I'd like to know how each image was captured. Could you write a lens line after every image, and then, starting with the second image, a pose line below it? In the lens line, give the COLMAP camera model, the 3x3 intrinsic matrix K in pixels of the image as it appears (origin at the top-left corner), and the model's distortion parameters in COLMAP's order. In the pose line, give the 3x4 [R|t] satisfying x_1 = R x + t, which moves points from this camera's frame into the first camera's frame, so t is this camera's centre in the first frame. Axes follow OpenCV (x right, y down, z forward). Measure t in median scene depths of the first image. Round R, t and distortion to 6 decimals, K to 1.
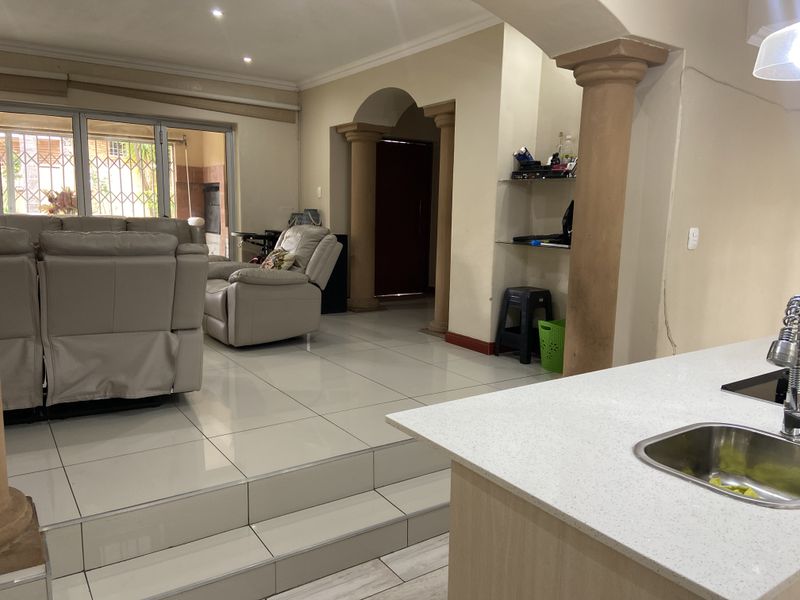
lens RADIAL K [[593.5, 0, 400.0], [0, 593.5, 300.0], [0, 0, 1]] dist [0.089067, -0.112196]
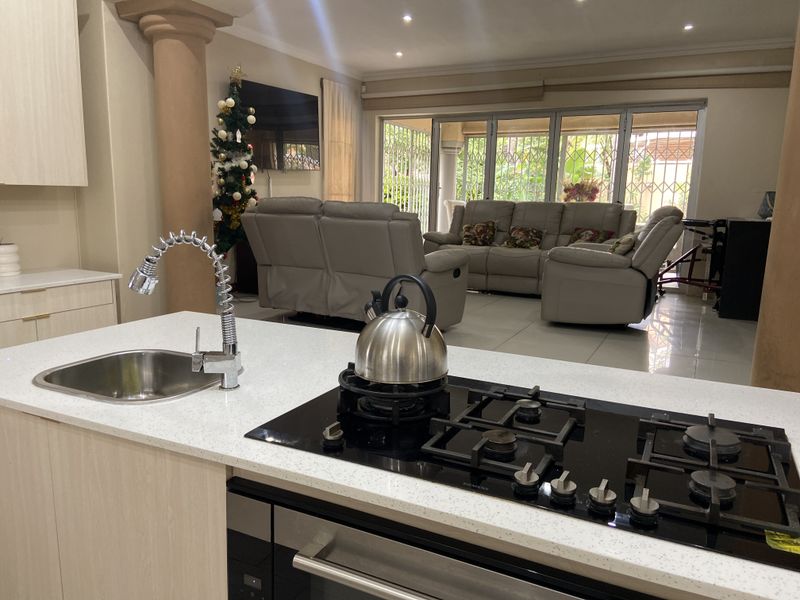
lens RADIAL K [[601.0, 0, 400.0], [0, 601.0, 300.0], [0, 0, 1]] dist [0.104733, -0.112631]
pose [[0.487700, 0.138422, -0.861968, 0.387630], [-0.139011, 0.987066, 0.079859, -0.005429], [0.861873, 0.080876, 0.500634, 0.186073]]
